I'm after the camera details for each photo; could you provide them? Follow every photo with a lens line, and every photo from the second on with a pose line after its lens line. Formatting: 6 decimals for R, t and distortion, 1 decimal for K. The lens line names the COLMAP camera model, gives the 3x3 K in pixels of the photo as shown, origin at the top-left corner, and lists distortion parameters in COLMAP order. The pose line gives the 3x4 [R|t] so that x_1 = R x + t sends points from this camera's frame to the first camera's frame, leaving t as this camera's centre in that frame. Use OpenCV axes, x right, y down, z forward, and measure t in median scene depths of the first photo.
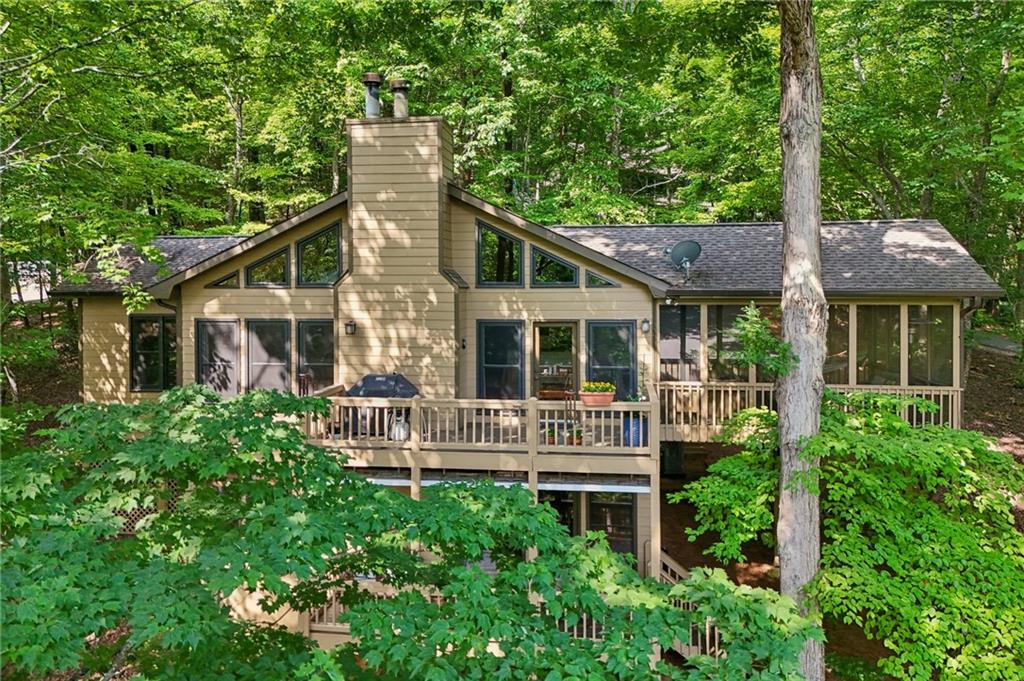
lens RADIAL K [[745.0, 0, 505.8], [0, 745.0, 336.5], [0, 0, 1]] dist [0.021713, -0.013161]
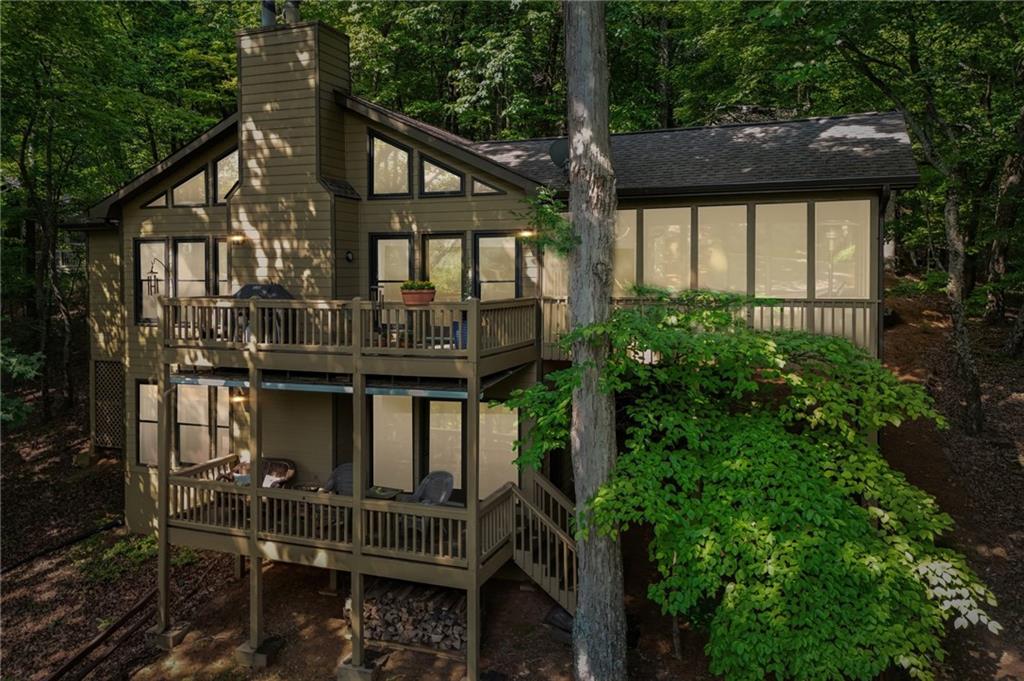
lens RADIAL K [[745.0, 0, 511.4], [0, 745.0, 341.8], [0, 0, 1]] dist [0.021713, -0.013161]
pose [[0.975372, 0.019342, -0.219717, 0.376877], [-0.014097, 0.999578, 0.025416, 0.095544], [0.220116, -0.021693, 0.975232, 0.092335]]
